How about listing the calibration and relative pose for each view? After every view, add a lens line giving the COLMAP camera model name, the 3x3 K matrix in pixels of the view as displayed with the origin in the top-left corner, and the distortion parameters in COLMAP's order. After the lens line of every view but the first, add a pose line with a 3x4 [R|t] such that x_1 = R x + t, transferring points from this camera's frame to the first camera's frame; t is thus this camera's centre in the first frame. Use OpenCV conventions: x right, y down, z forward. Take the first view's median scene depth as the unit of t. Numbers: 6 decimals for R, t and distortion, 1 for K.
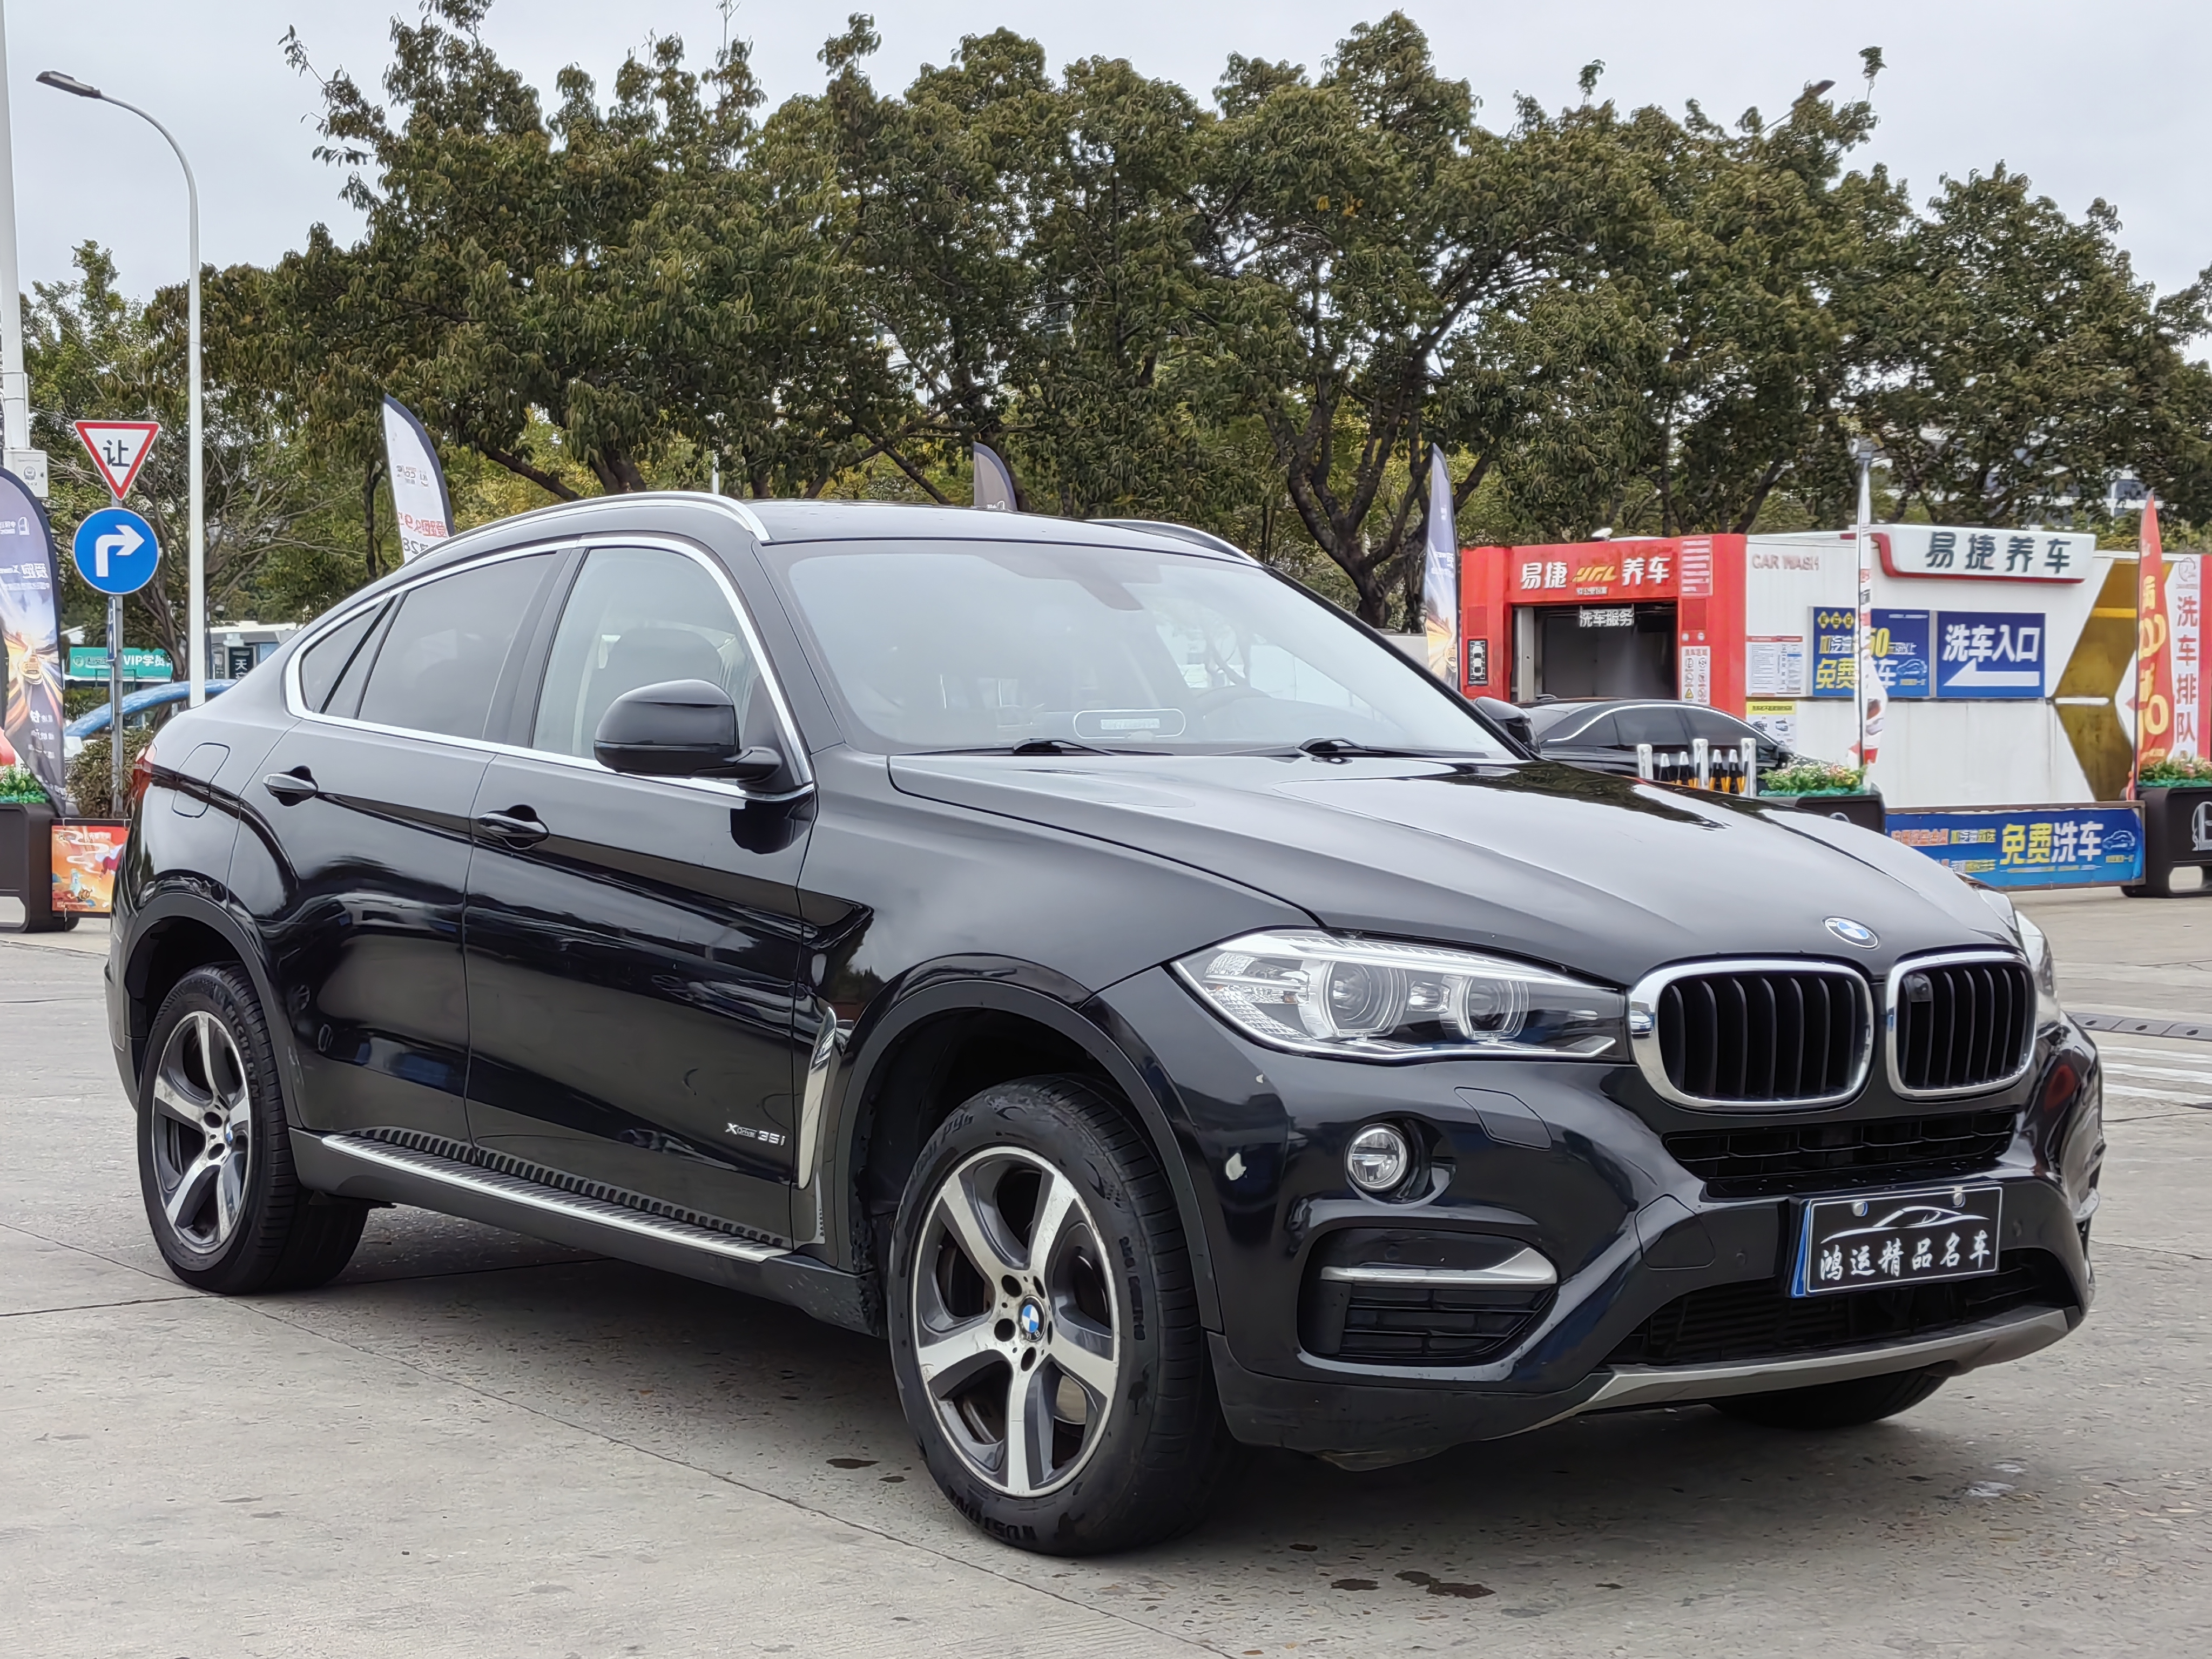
lens RADIAL K [[3579.1, 0, 1105.5], [0, 3579.1, 834.6], [0, 0, 1]] dist [0.062028, 0.000000]
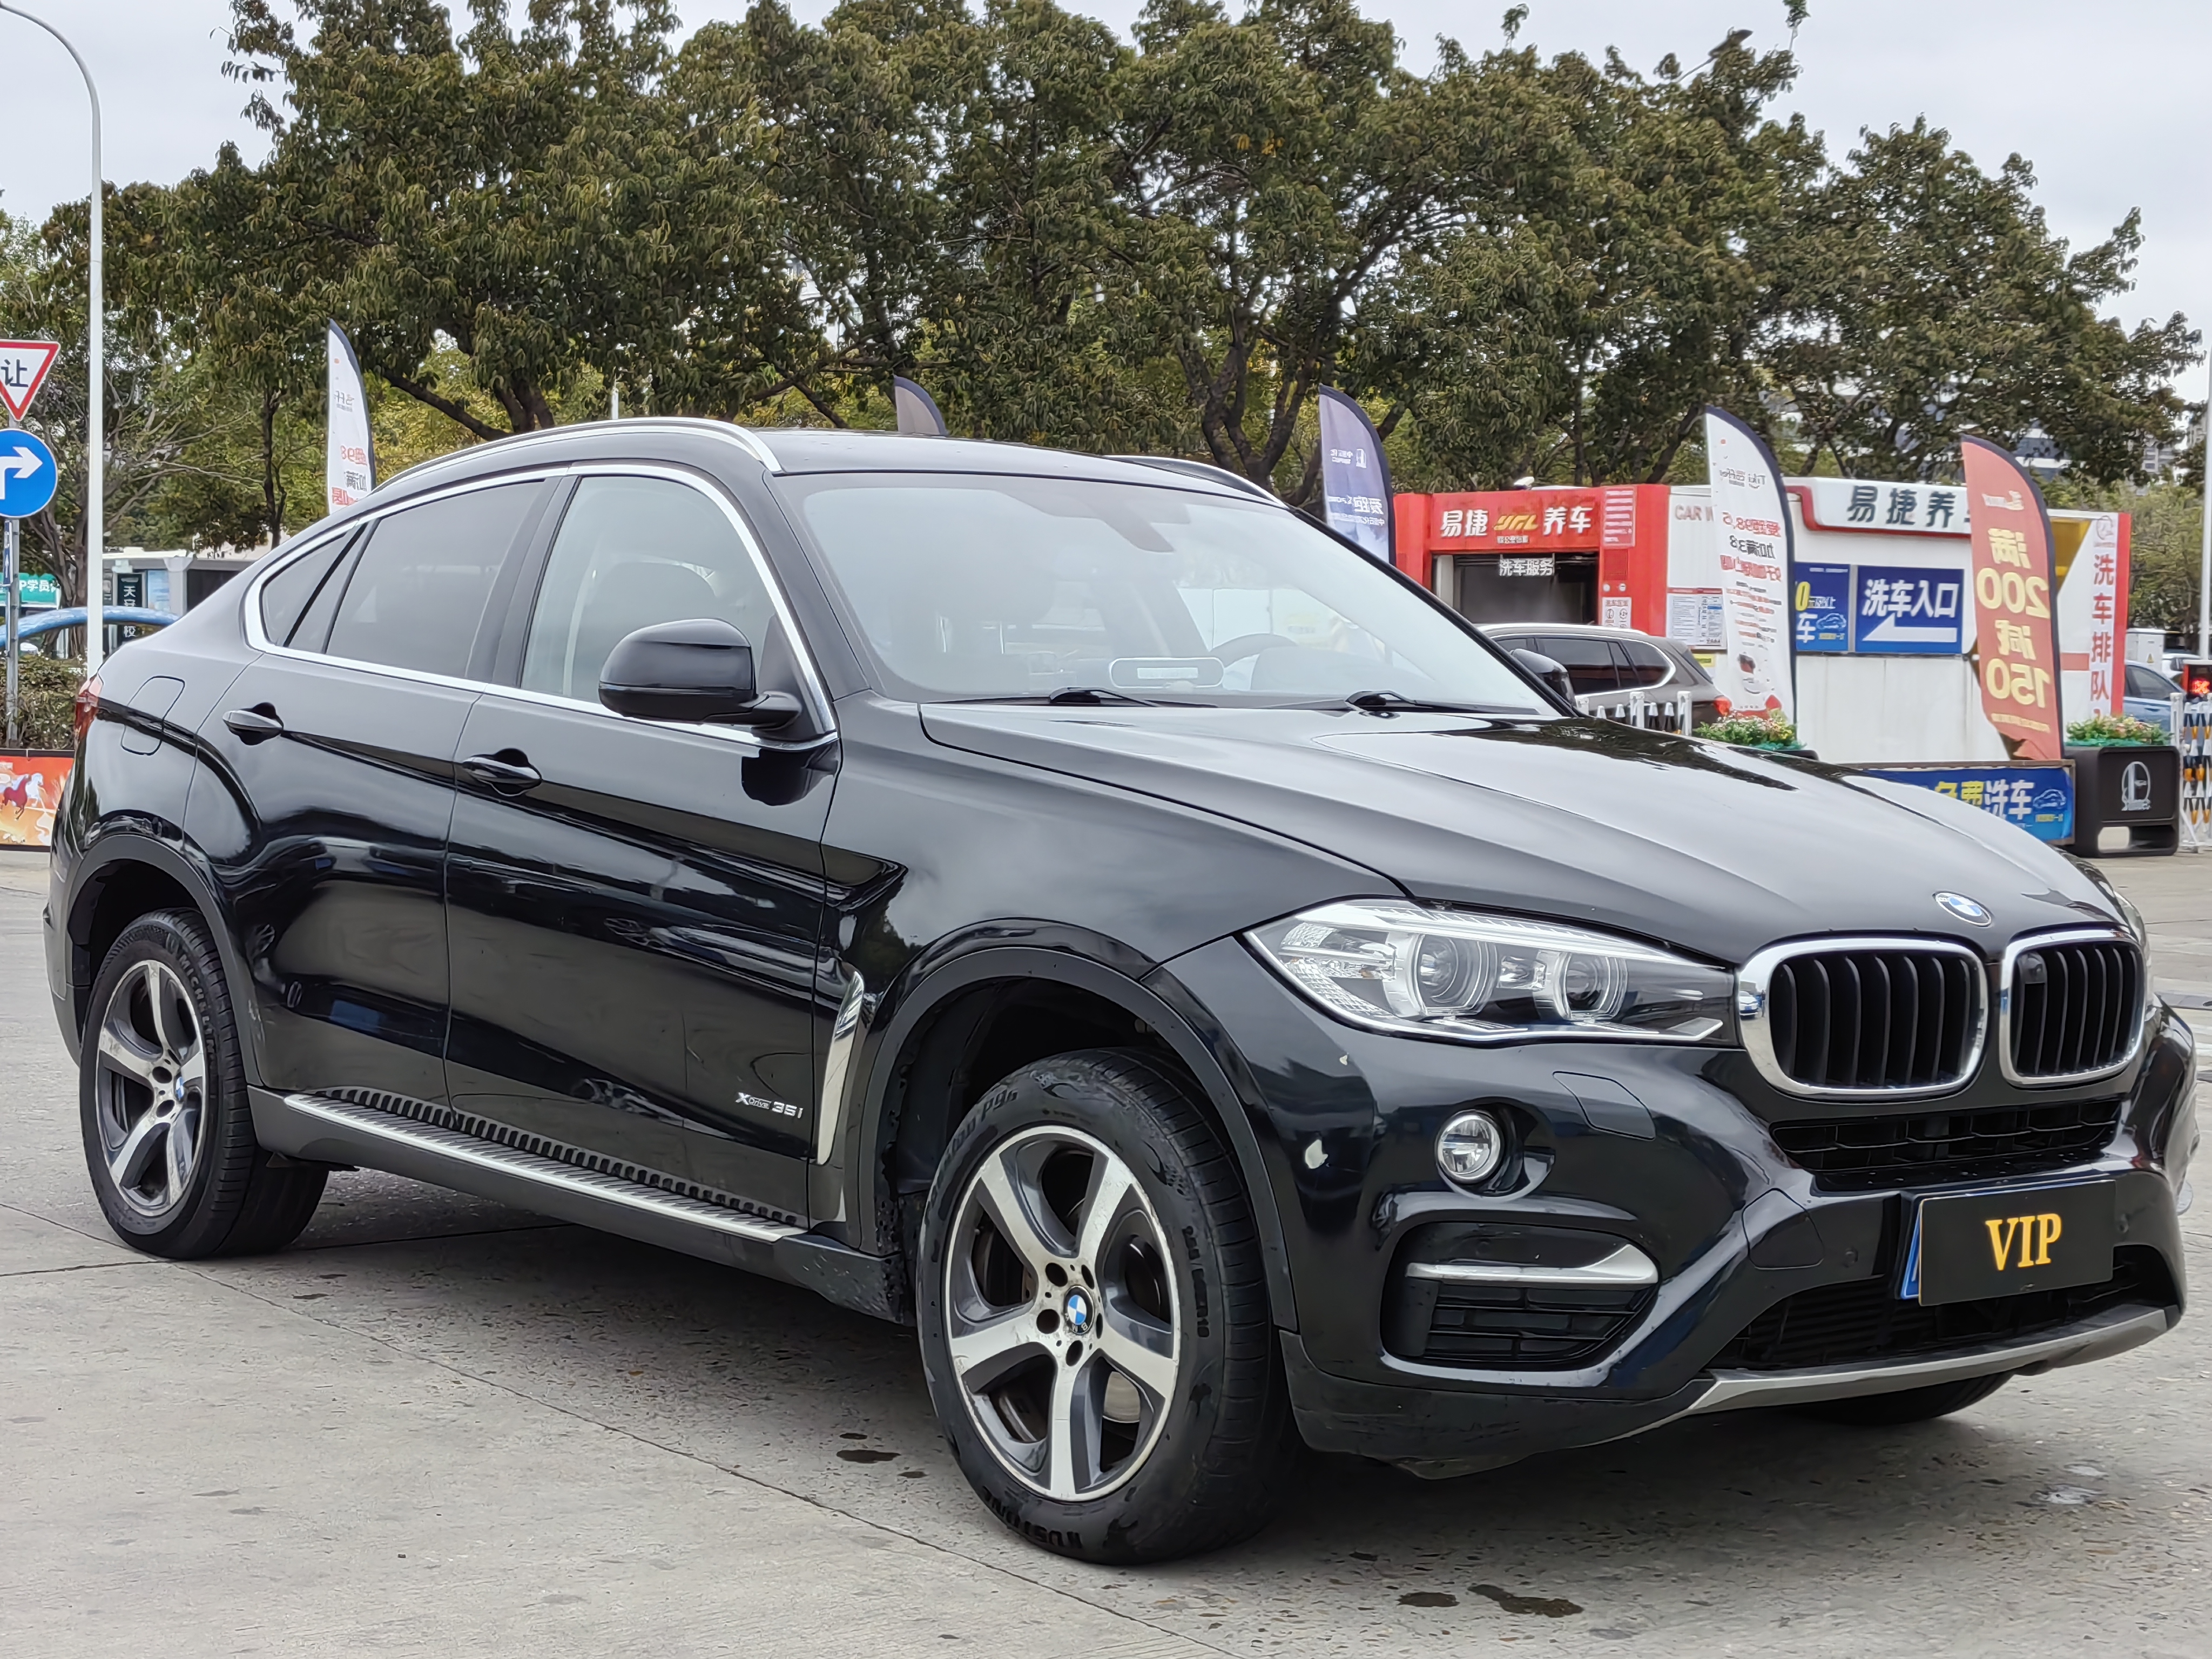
lens RADIAL K [[3579.1, 0, 1105.2], [0, 3579.1, 833.5], [0, 0, 1]] dist [0.062028, 0.000000]
pose [[0.999424, 0.013677, 0.031069, -0.032822], [-0.014171, 0.999776, 0.015741, -0.002836], [-0.030847, -0.016172, 0.999393, 0.051297]]
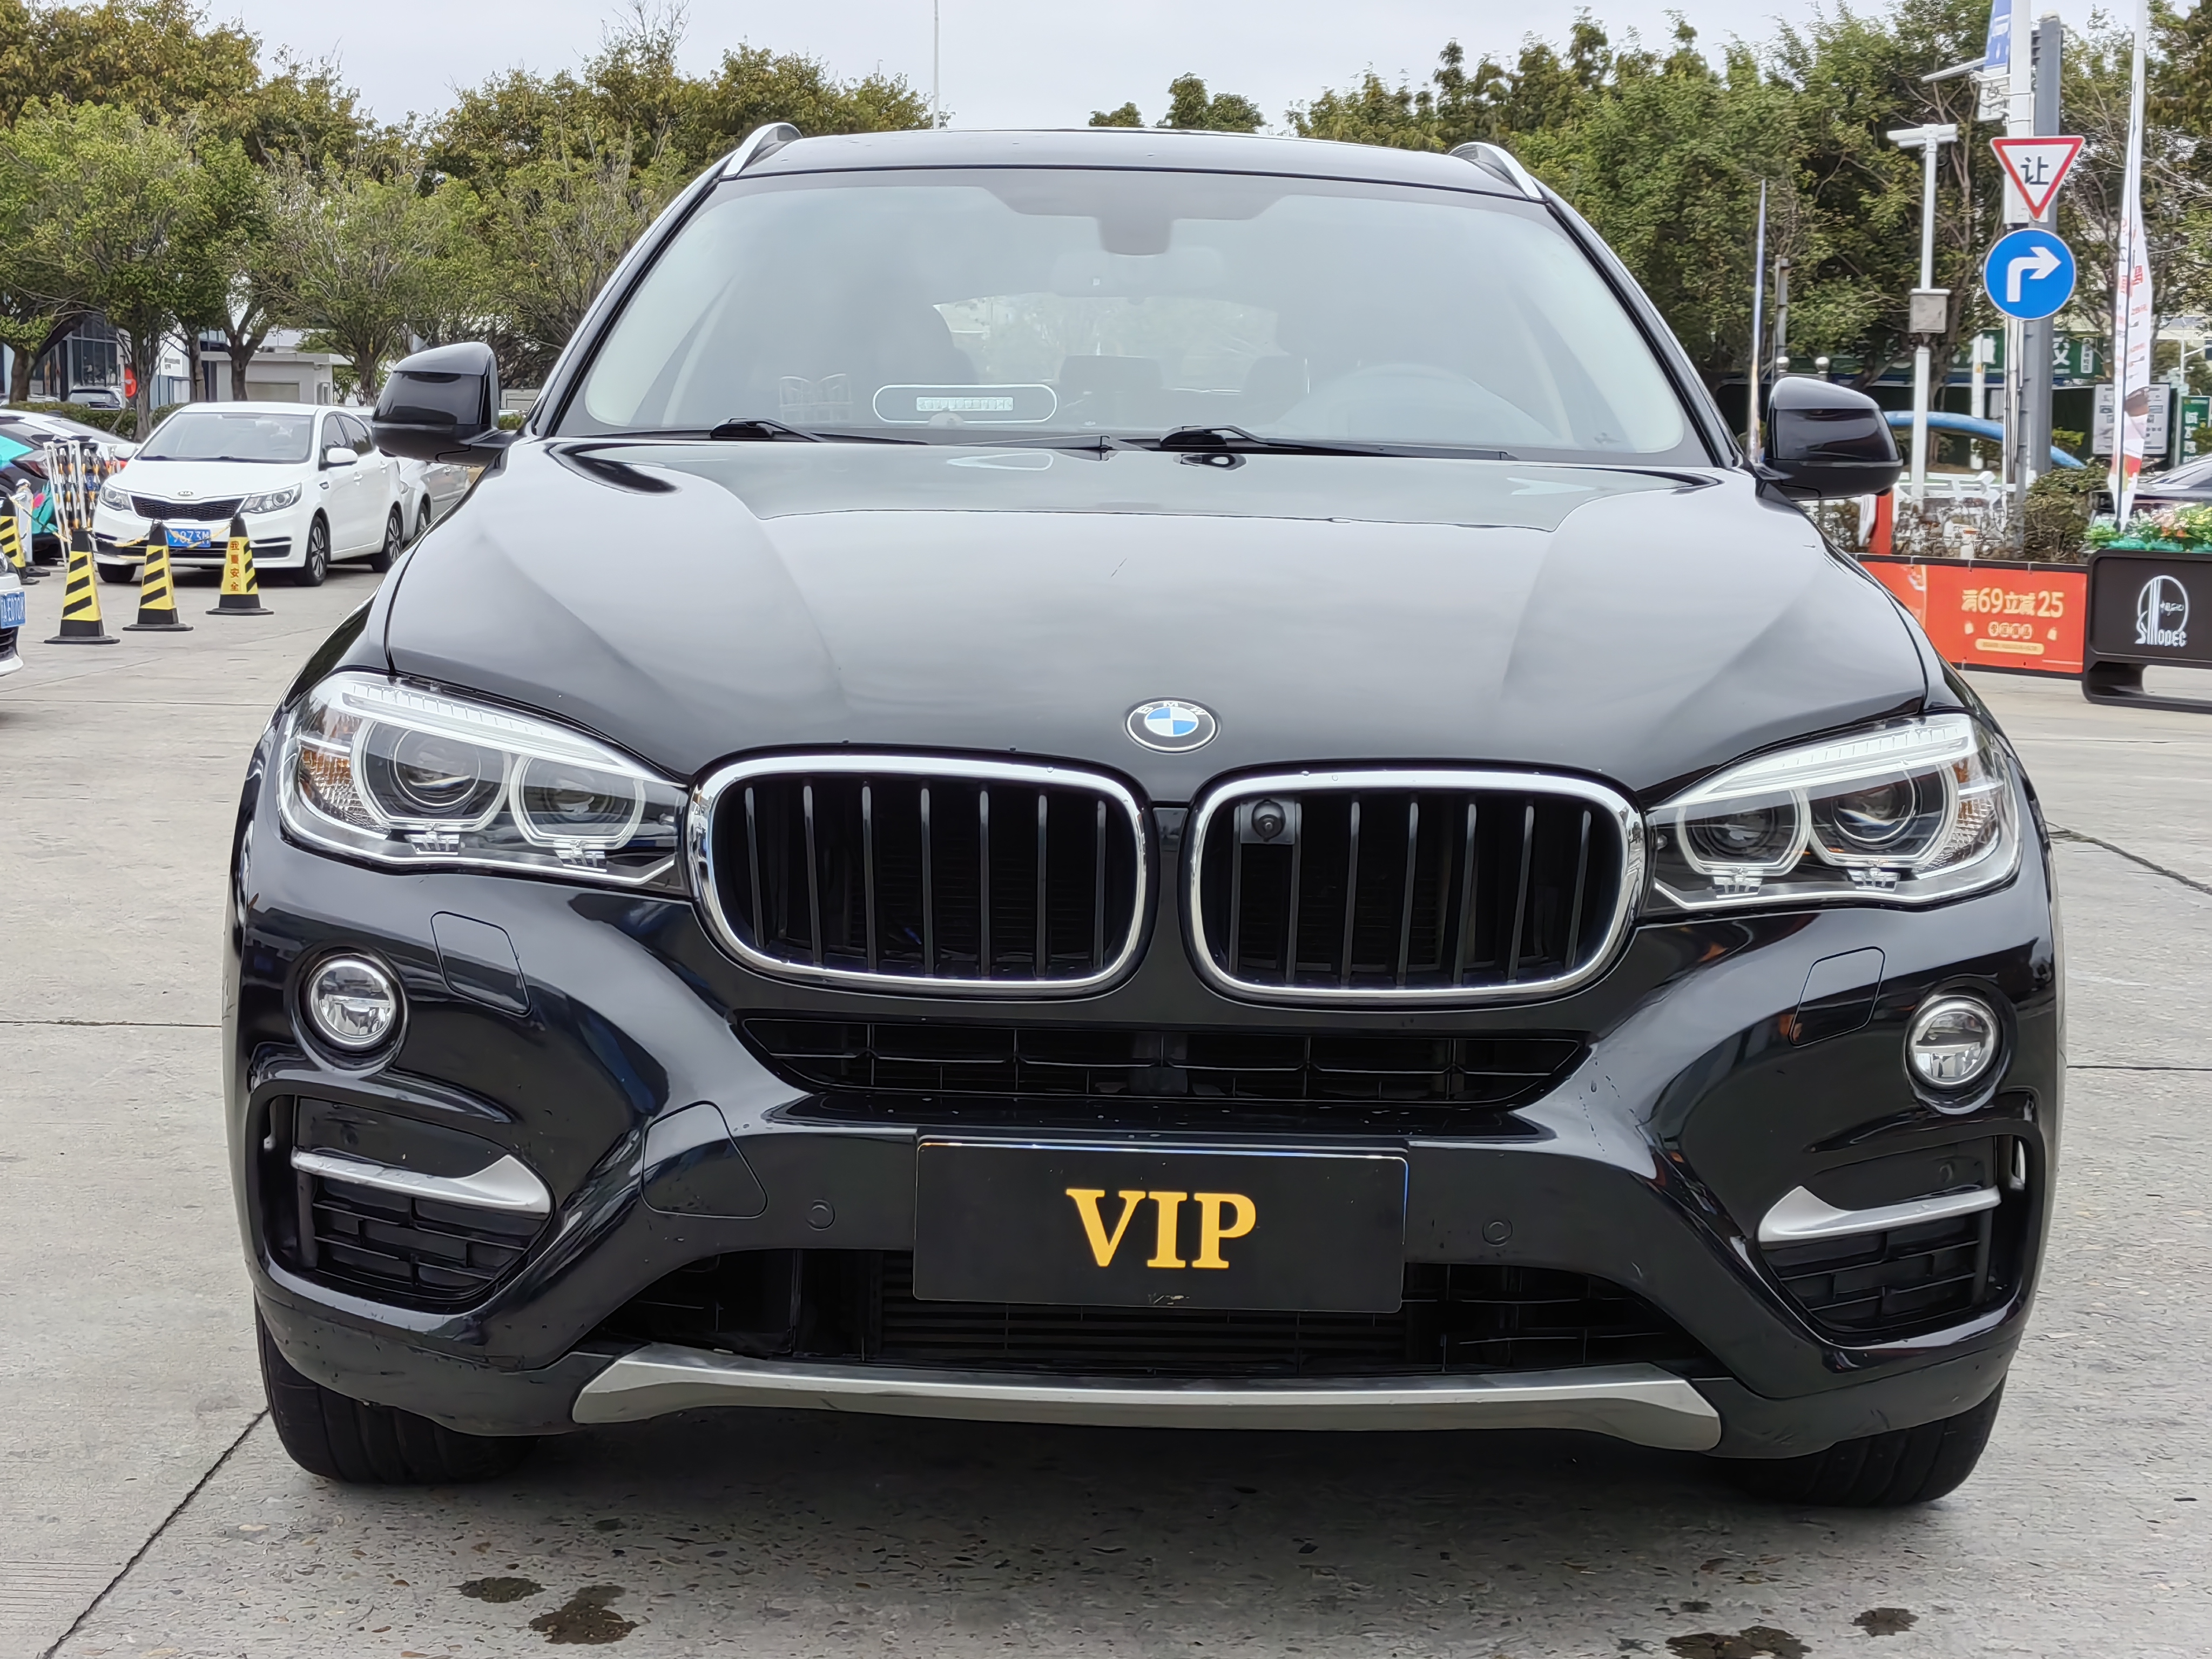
lens RADIAL K [[3579.1, 0, 1125.0], [0, 3579.1, 790.4], [0, 0, 1]] dist [0.062028, 0.000000]
pose [[0.806643, 0.069121, -0.586983, 0.410921], [-0.034747, 0.996966, 0.069649, -0.003314], [0.590016, -0.035786, 0.806598, 0.356411]]
